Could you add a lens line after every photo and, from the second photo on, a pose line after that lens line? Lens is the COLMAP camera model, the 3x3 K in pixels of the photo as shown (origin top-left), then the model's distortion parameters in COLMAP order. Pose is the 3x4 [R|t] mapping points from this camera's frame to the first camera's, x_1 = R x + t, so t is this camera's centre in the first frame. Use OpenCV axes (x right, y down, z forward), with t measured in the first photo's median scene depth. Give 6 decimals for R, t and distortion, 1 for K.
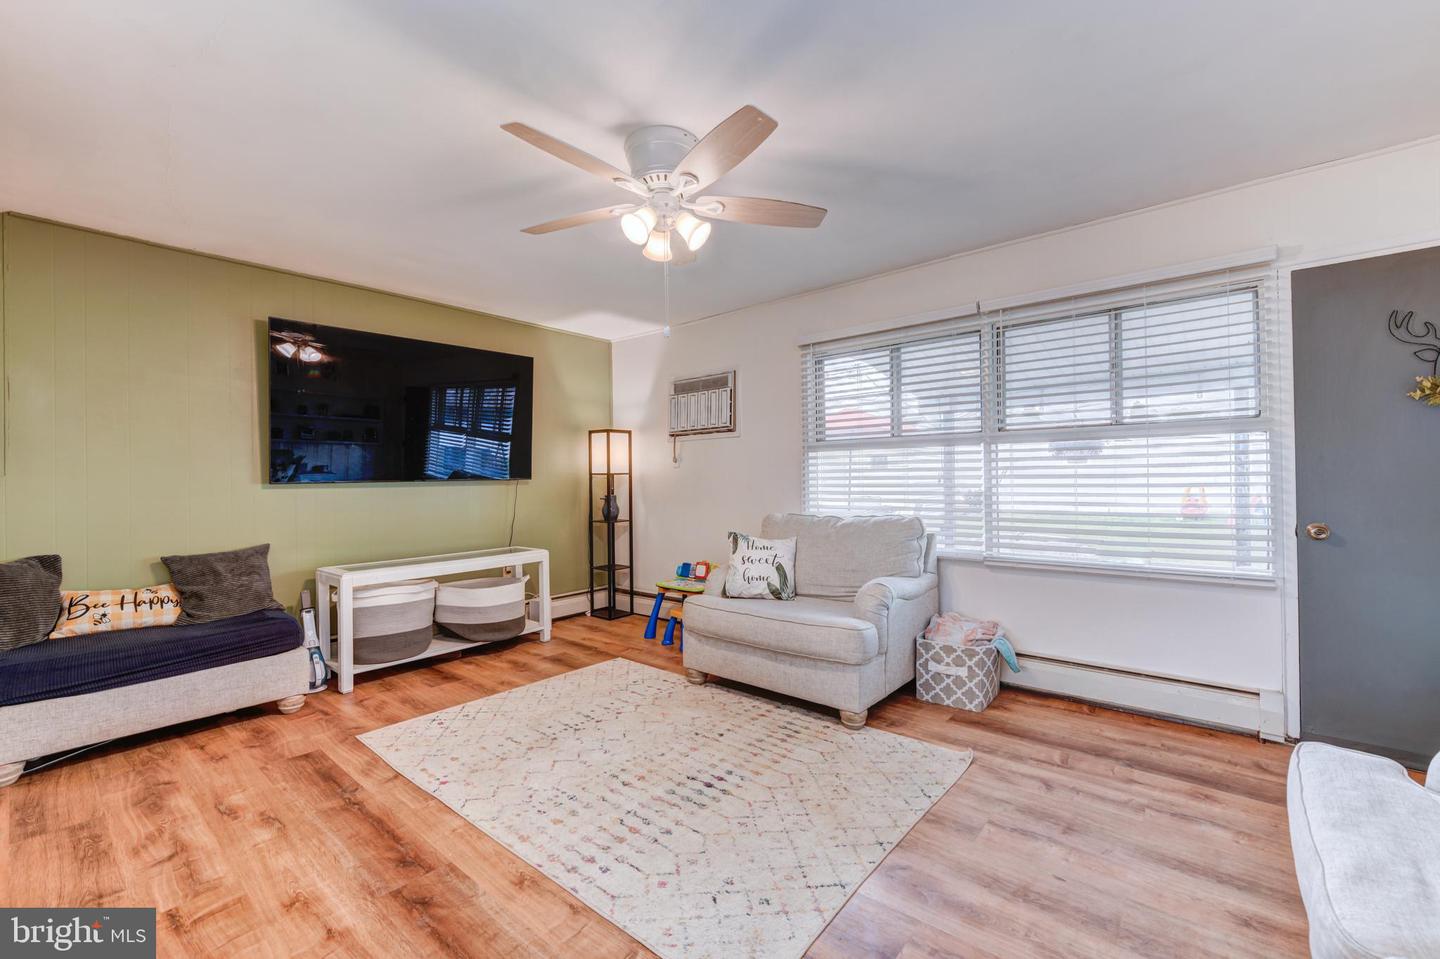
lens RADIAL K [[592.3, 0, 728.7], [0, 592.3, 478.8], [0, 0, 1]] dist [0.002398, -0.000836]
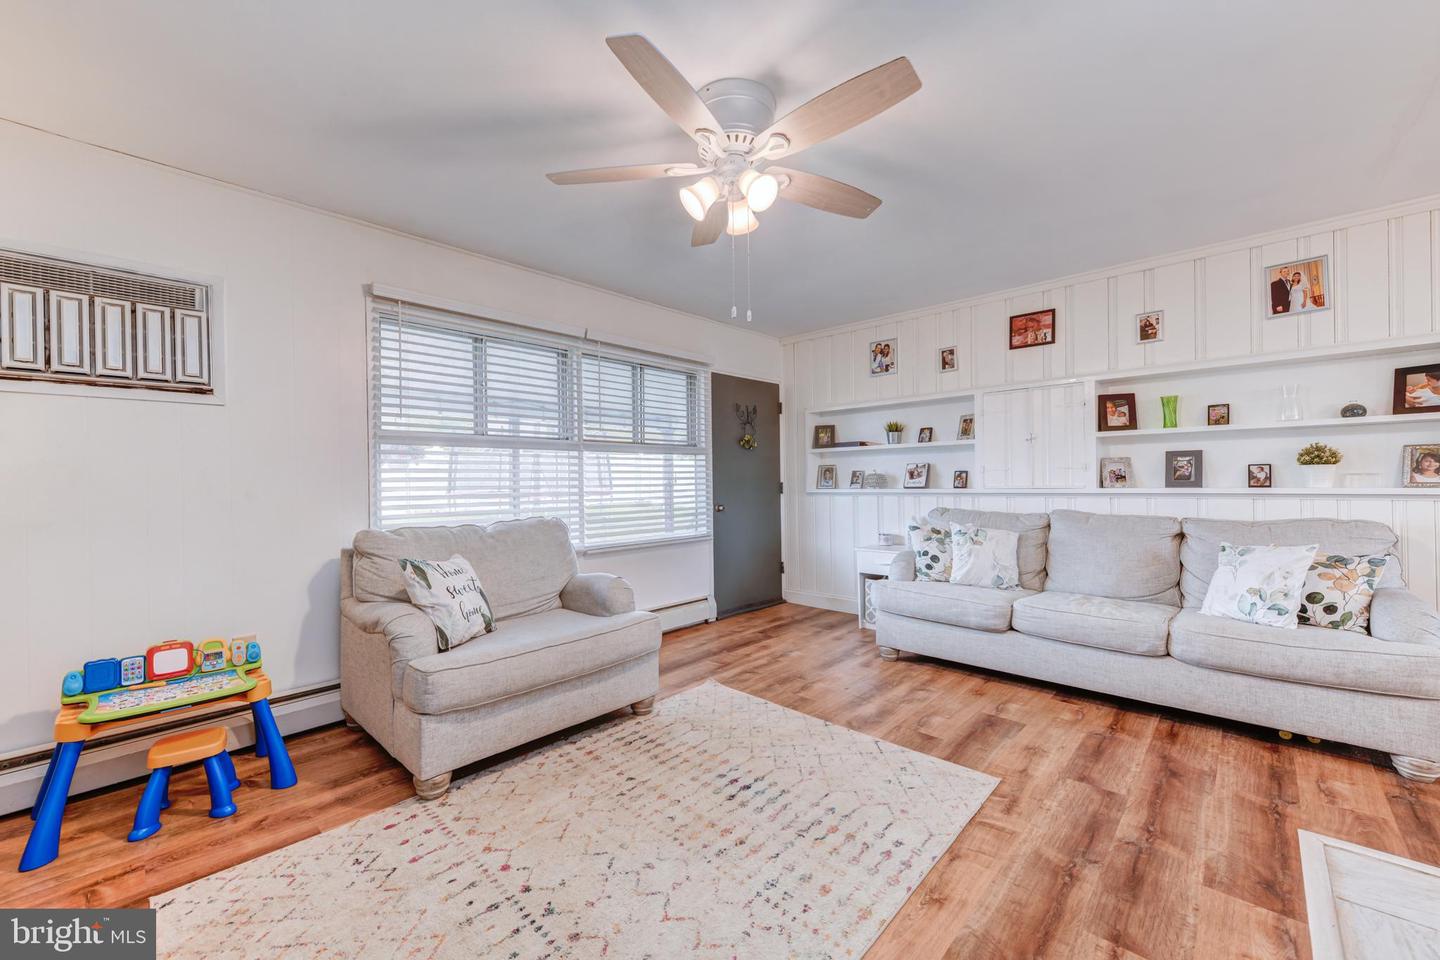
lens RADIAL K [[569.6, 0, 712.2], [0, 569.6, 481.1], [0, 0, 1]] dist [0.008360, -0.000154]
pose [[0.067097, 0.005500, 0.997731, -0.769652], [0.004445, 0.999973, -0.005812, 0.010487], [-0.997737, 0.004824, 0.067071, 0.773187]]
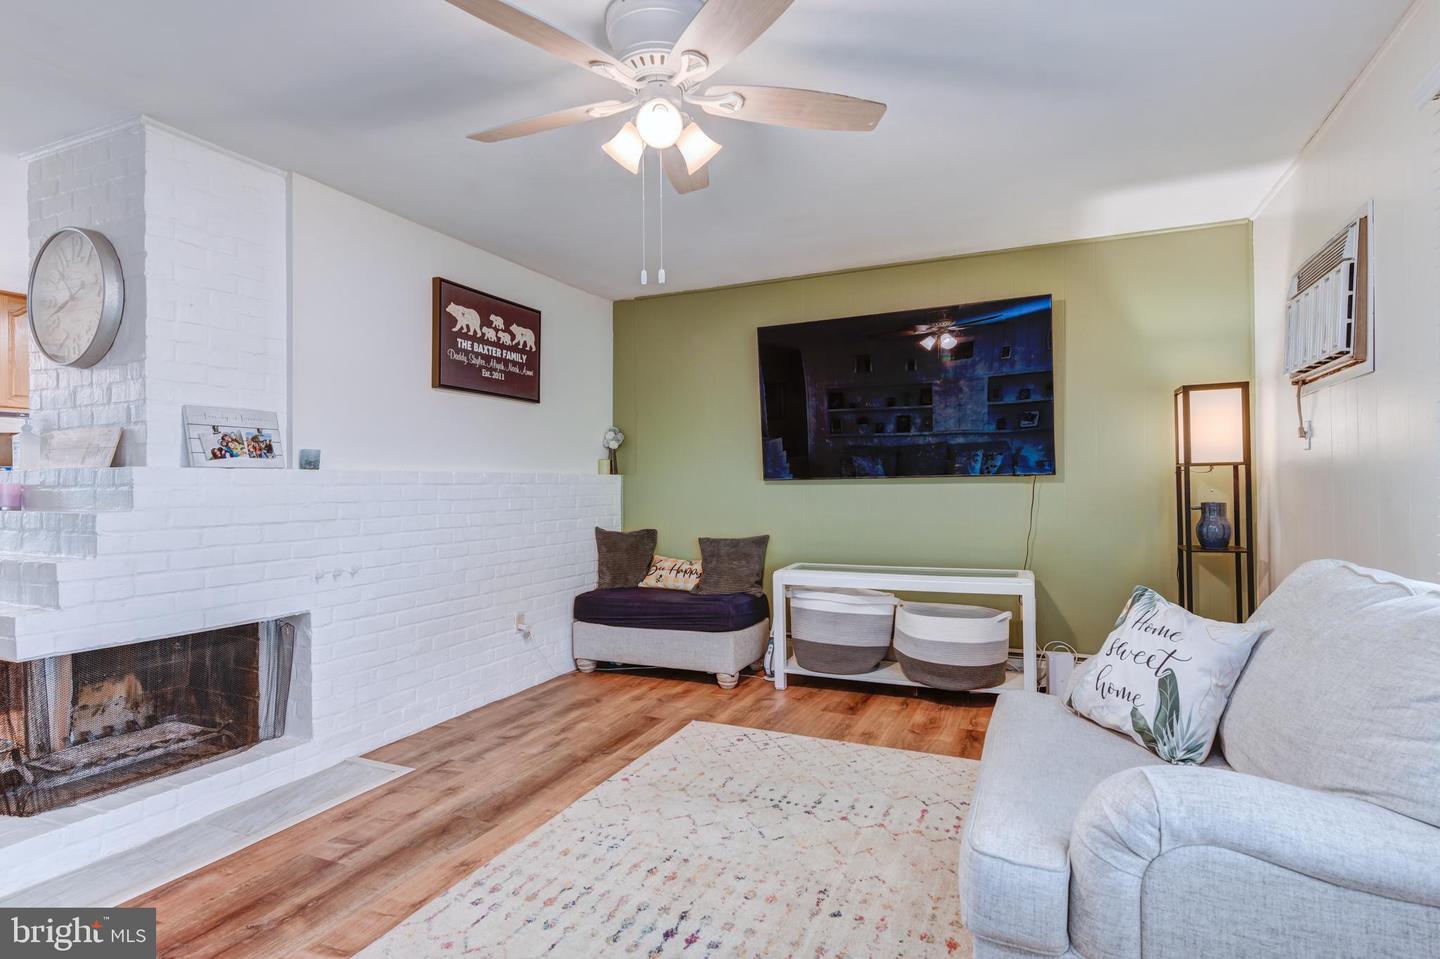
lens RADIAL K [[744.4, 0, 715.3], [0, 744.4, 481.0], [0, 0, 1]] dist [-0.003442, -0.002731]
pose [[0.271106, 0.007097, -0.962523, 0.616929], [0.007342, 0.999928, 0.009440, -0.004308], [0.962522, -0.009626, 0.271034, 0.644999]]
